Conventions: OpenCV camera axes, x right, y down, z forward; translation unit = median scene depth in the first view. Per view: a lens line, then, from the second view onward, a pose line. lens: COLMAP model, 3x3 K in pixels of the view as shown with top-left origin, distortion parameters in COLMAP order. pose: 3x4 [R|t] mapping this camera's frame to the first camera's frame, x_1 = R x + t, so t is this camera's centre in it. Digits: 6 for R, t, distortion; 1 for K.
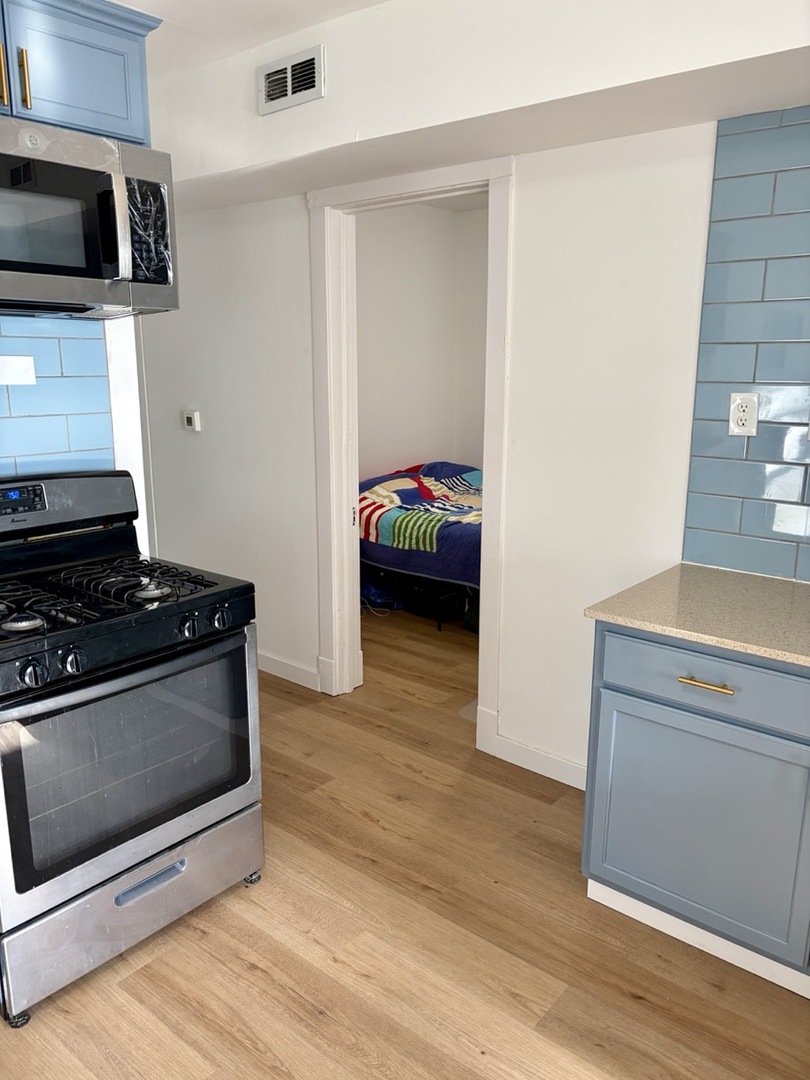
lens RADIAL K [[814.4, 0, 399.8], [0, 814.4, 542.5], [0, 0, 1]] dist [0.036732, -0.031704]
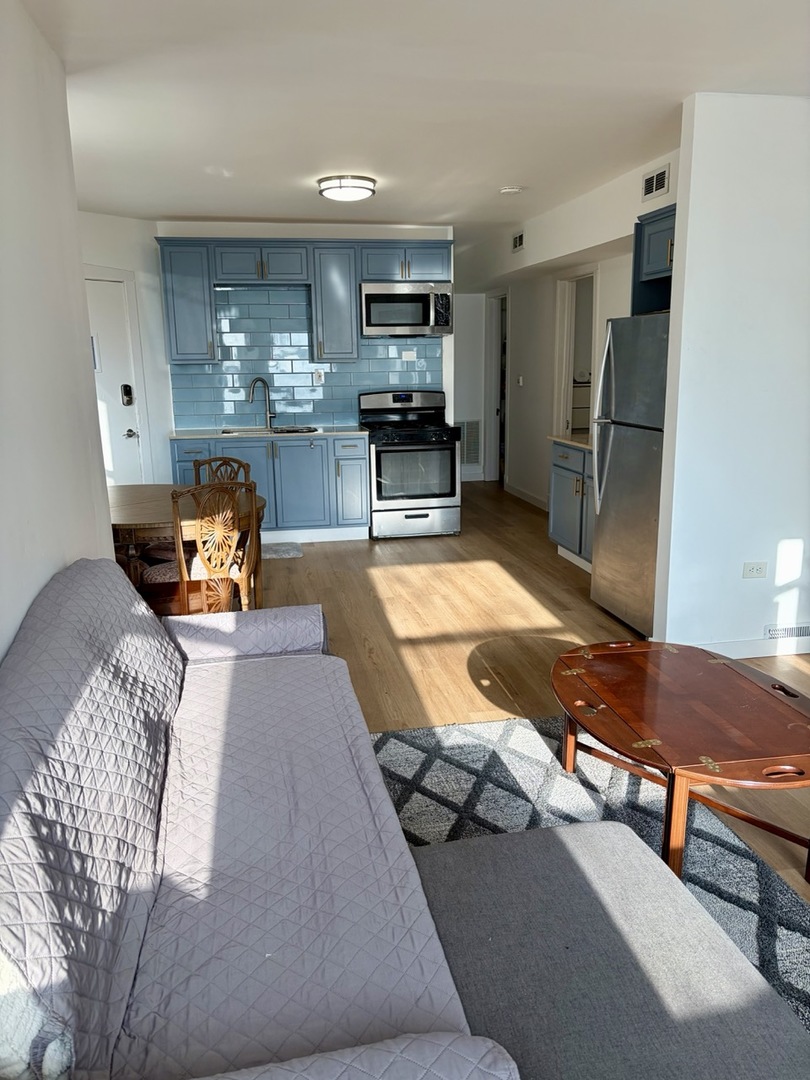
lens RADIAL K [[814.4, 0, 399.8], [0, 814.4, 542.5], [0, 0, 1]] dist [0.036732, -0.031704]
pose [[0.773391, 0.123837, -0.621716, 1.451908], [-0.120930, 0.991544, 0.047069, 0.335388], [0.622288, 0.038782, 0.781827, -1.350497]]
